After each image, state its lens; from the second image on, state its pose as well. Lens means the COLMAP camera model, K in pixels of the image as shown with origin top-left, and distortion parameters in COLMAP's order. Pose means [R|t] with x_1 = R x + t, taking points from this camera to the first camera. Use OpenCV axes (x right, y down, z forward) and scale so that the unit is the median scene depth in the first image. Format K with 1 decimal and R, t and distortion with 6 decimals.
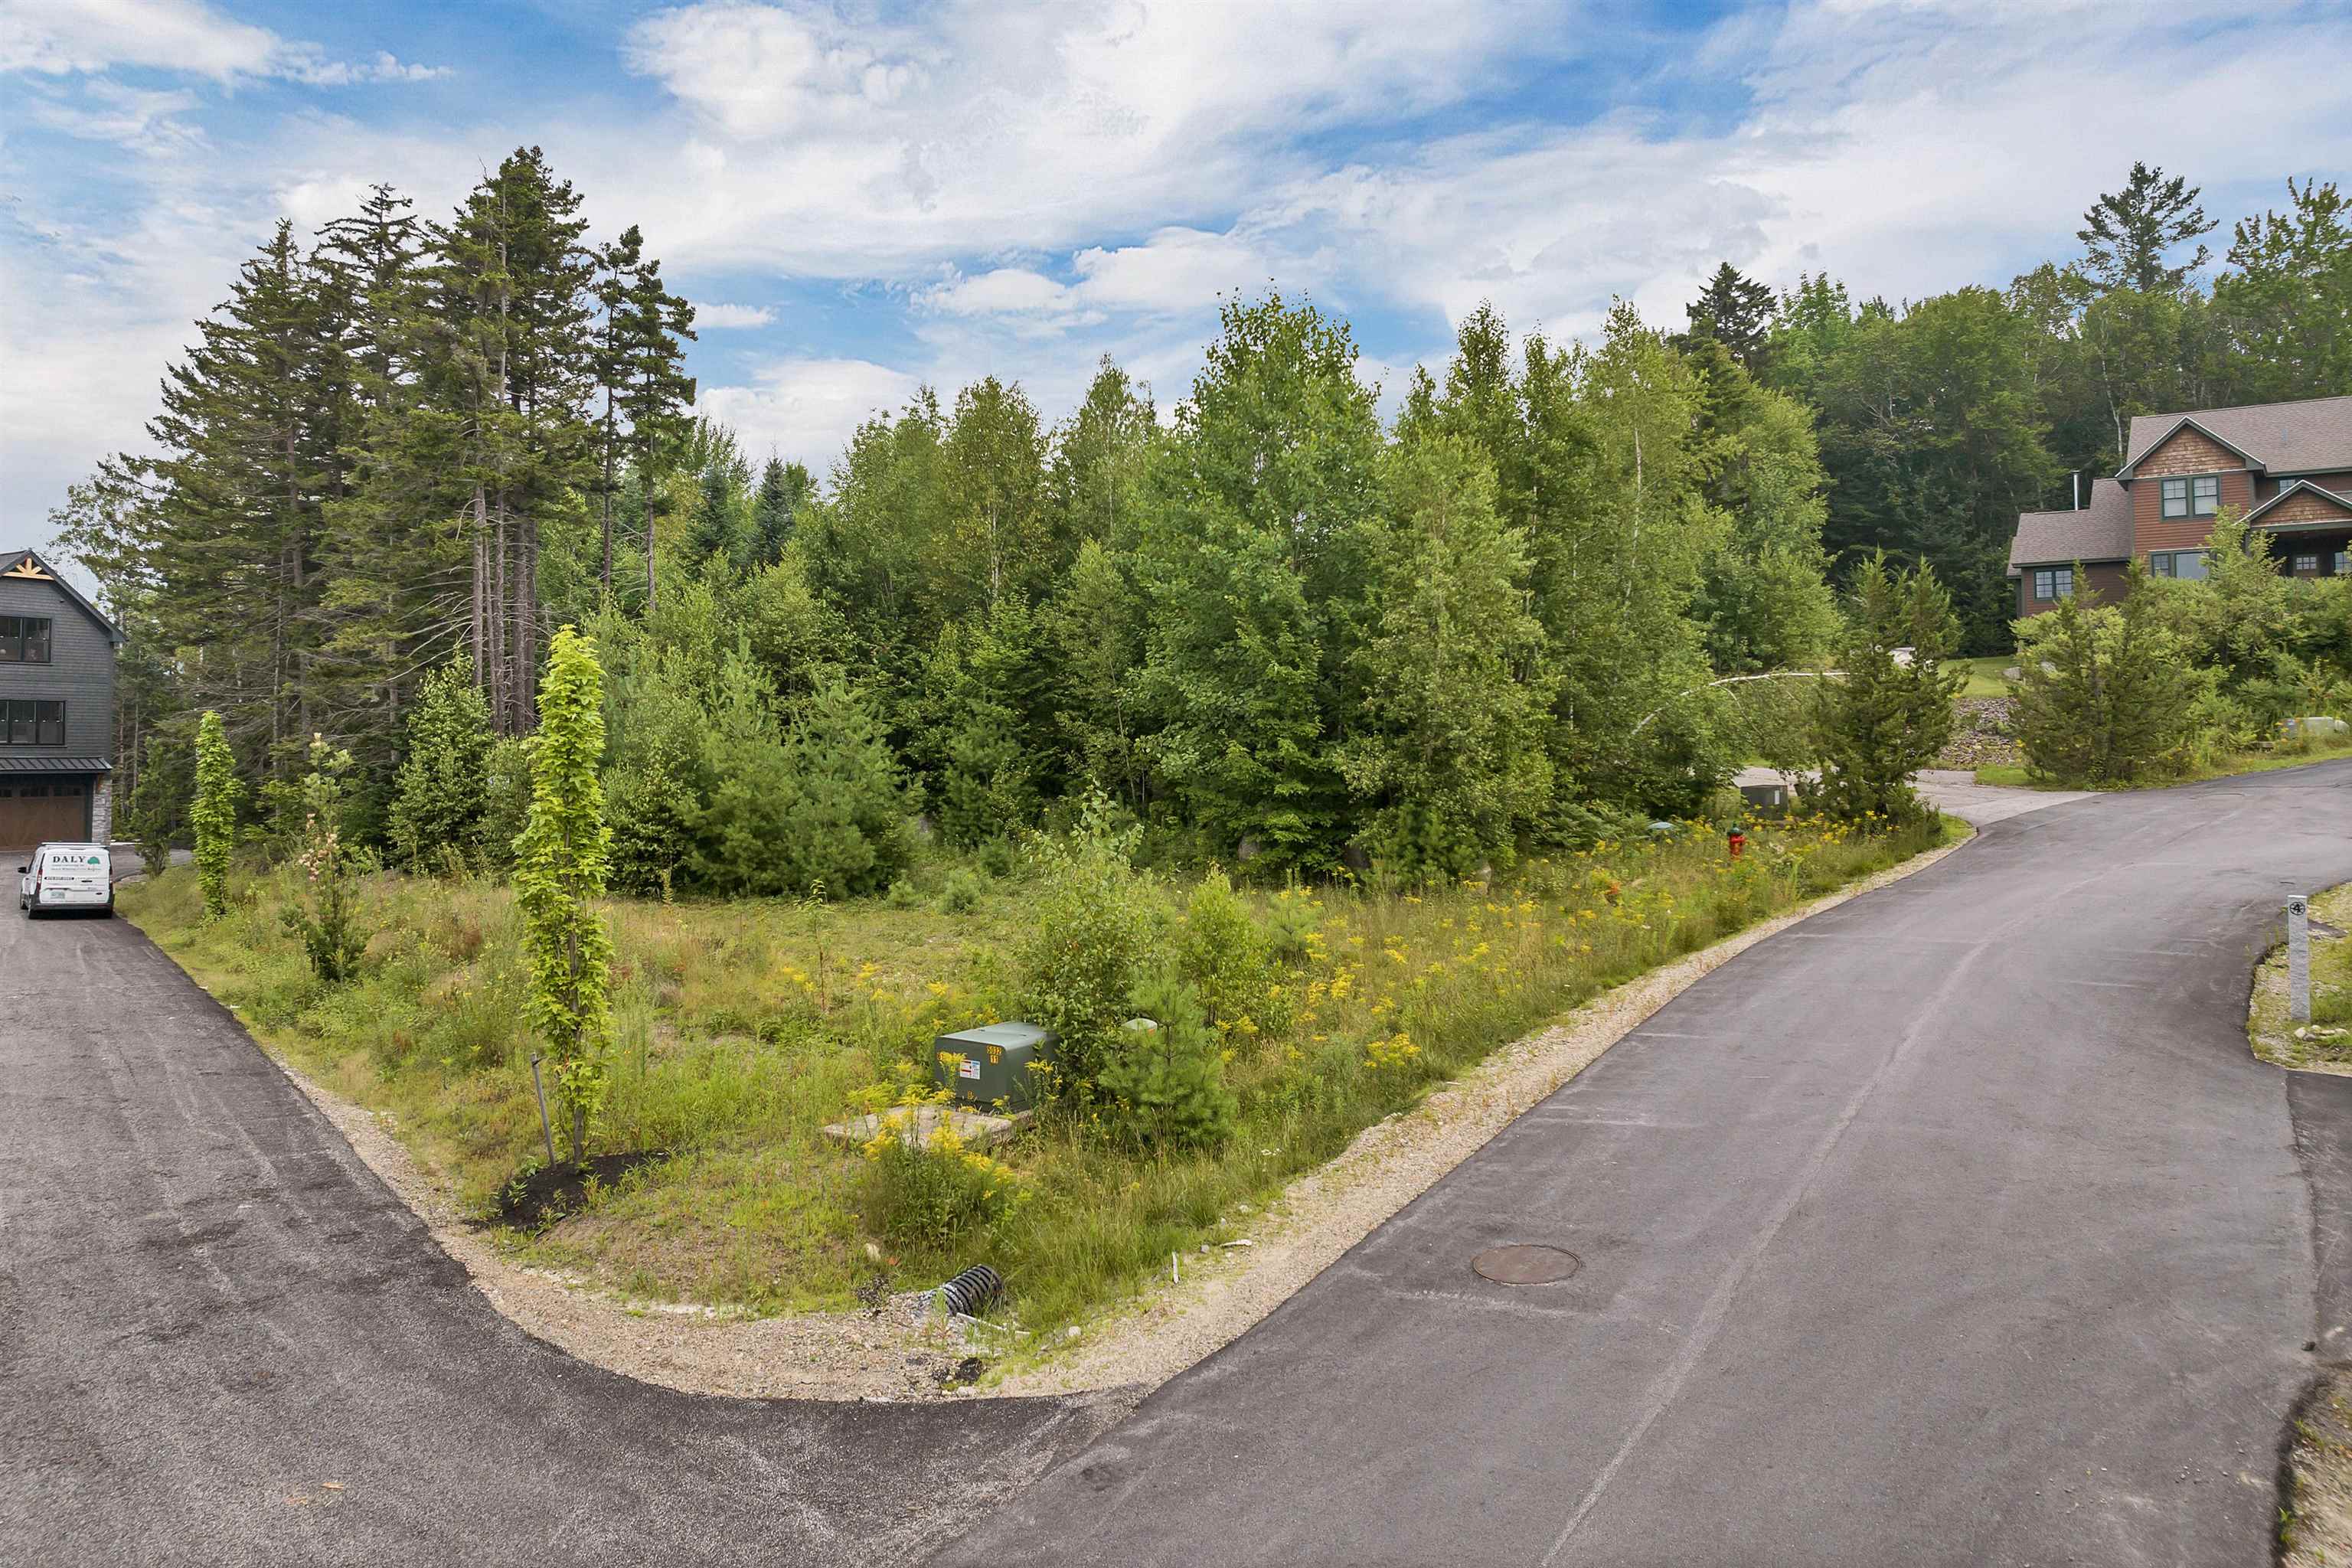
lens RADIAL K [[1701.0, 0, 1161.4], [0, 1701.0, 773.1], [0, 0, 1]] dist [-0.048109, 0.015779]
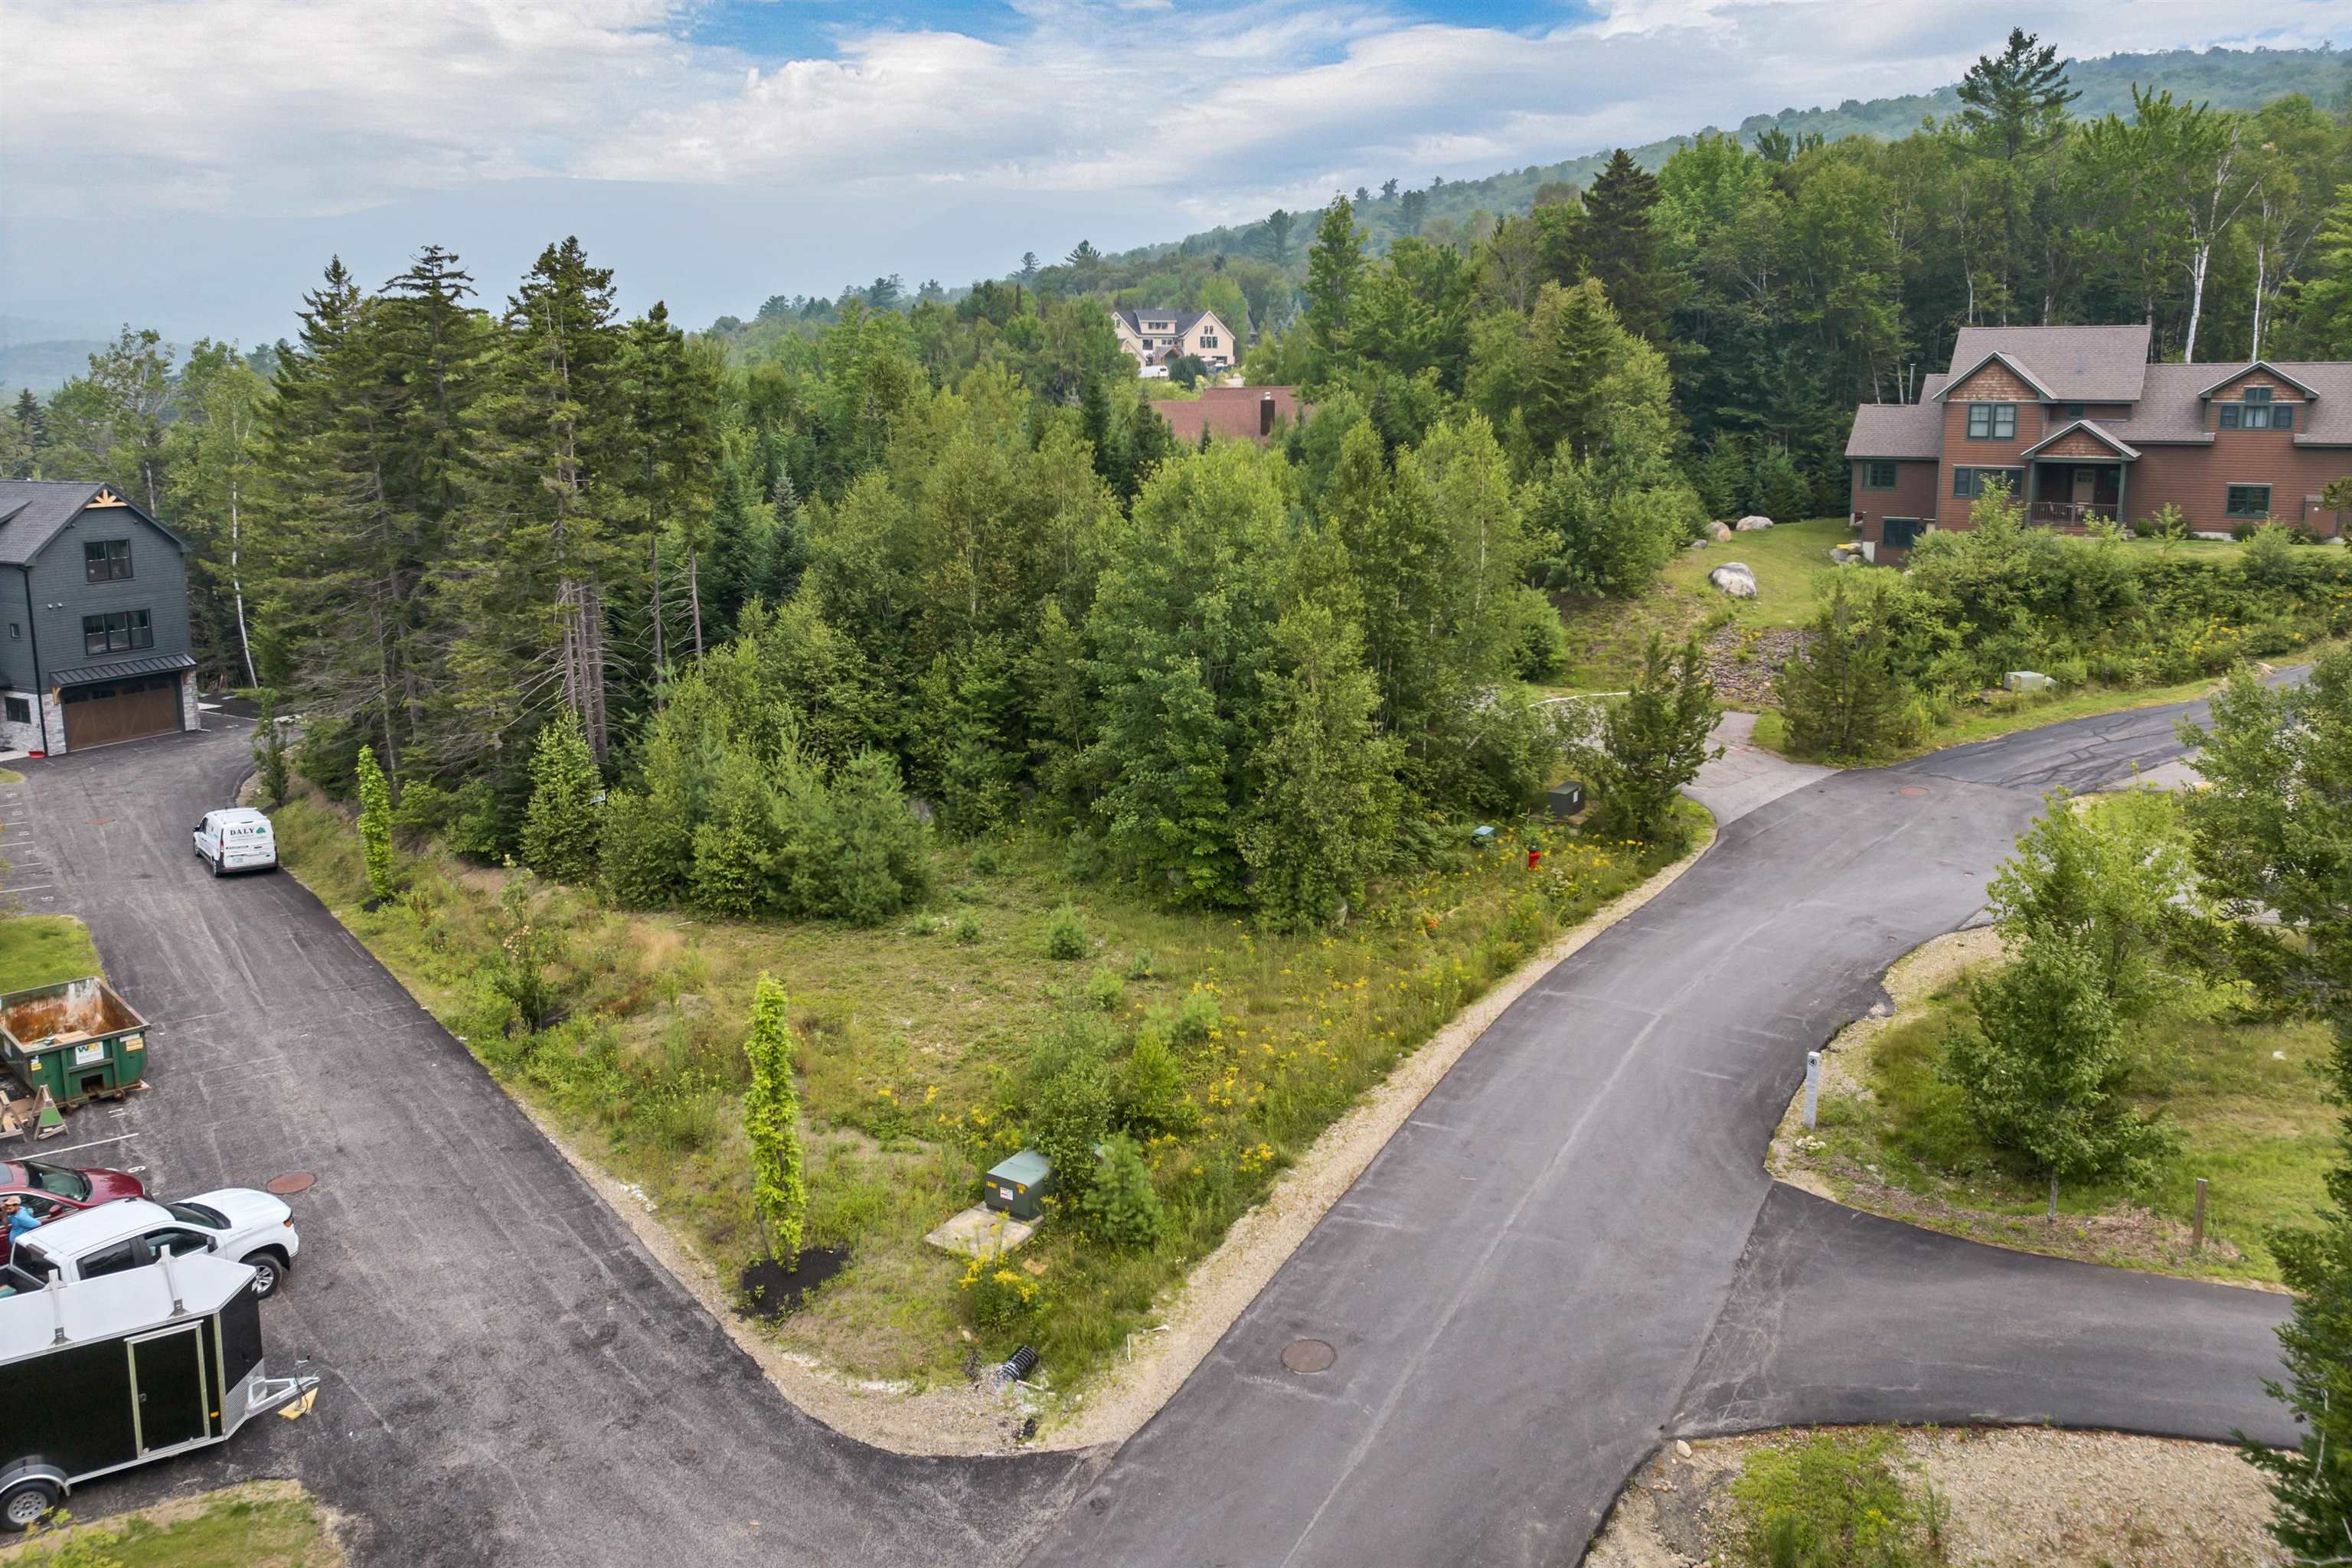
lens RADIAL K [[1701.0, 0, 1161.5], [0, 1701.0, 784.9], [0, 0, 1]] dist [-0.048109, 0.015779]
pose [[0.999313, -0.009154, 0.035925, -0.008446], [0.001007, 0.975386, 0.220501, -0.352088], [-0.037060, -0.220313, 0.974725, -0.338770]]
